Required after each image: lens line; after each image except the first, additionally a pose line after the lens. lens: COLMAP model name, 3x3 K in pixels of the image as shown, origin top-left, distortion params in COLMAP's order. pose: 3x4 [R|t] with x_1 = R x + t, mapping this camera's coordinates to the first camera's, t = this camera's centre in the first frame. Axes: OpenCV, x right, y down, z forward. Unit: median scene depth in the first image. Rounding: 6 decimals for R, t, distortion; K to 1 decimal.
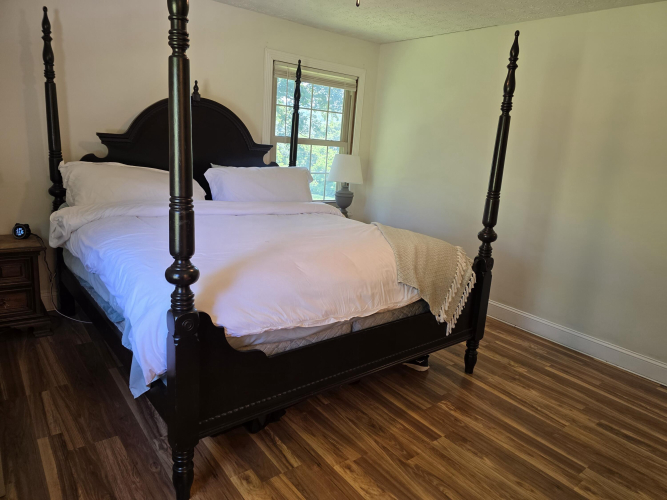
lens RADIAL K [[447.5, 0, 335.4], [0, 447.5, 251.9], [0, 0, 1]] dist [0.057266, -0.041838]
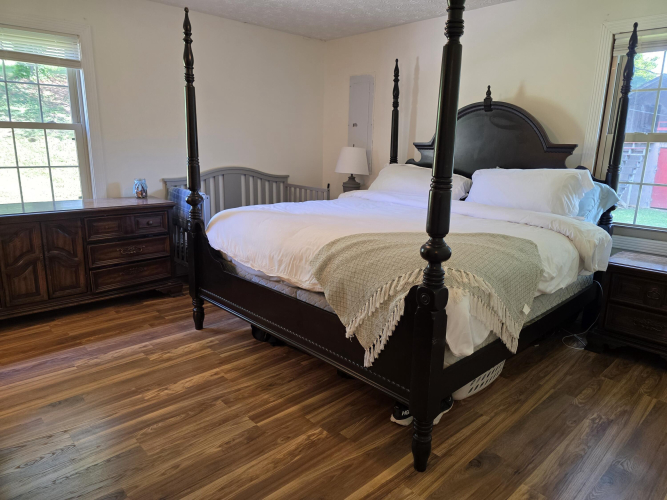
lens RADIAL K [[447.5, 0, 335.4], [0, 447.5, 247.6], [0, 0, 1]] dist [0.057266, -0.041838]
pose [[0.095256, 0.155270, -0.983269, 1.108609], [-0.258794, 0.957659, 0.126155, -0.099775], [0.961224, 0.242447, 0.131405, 0.944175]]
